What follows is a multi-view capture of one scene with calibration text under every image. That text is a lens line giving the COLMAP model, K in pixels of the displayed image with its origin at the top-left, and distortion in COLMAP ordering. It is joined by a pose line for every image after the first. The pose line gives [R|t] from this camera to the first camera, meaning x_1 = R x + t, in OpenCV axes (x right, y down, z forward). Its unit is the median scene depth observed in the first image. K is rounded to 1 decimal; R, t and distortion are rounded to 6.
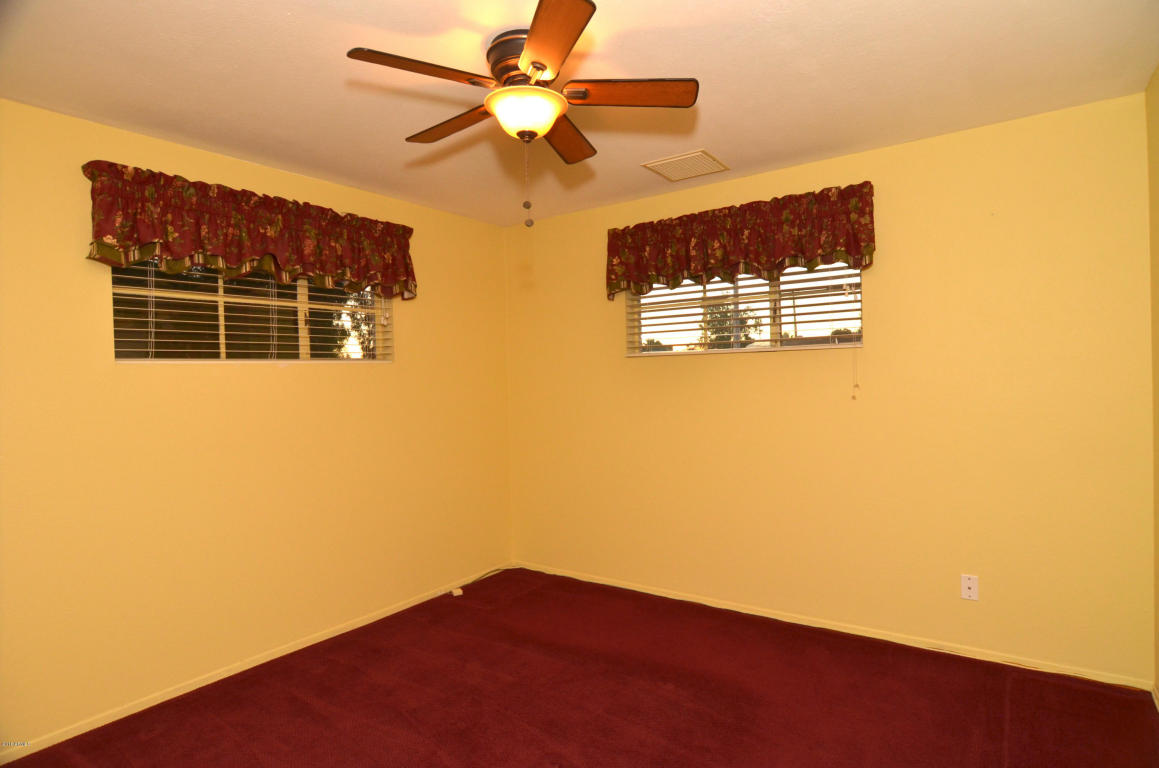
lens RADIAL K [[618.4, 0, 590.8], [0, 618.4, 385.2], [0, 0, 1]] dist [-0.037310, 0.007443]
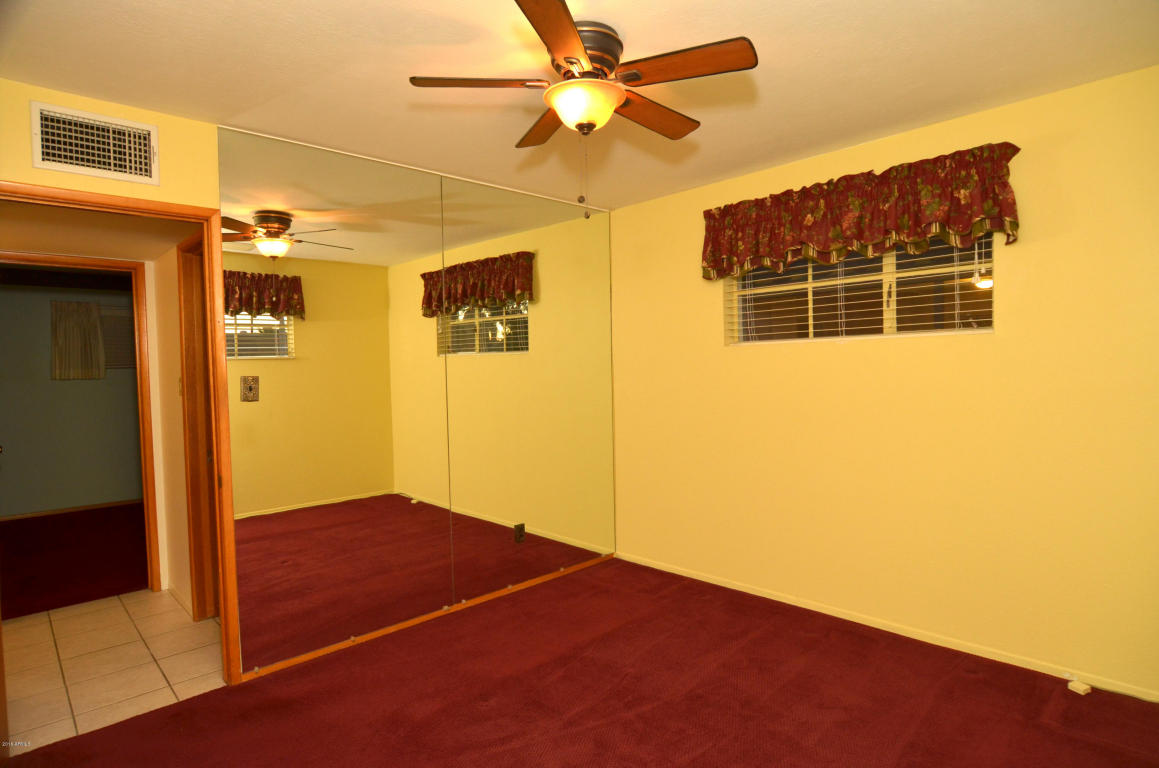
lens RADIAL K [[618.4, 0, 592.0], [0, 618.4, 379.8], [0, 0, 1]] dist [-0.037310, 0.007443]
pose [[-0.175079, 0.049692, -0.983300, 0.573120], [0.013502, 0.998753, 0.048068, -0.023688], [0.984462, -0.004860, -0.175532, 0.747978]]
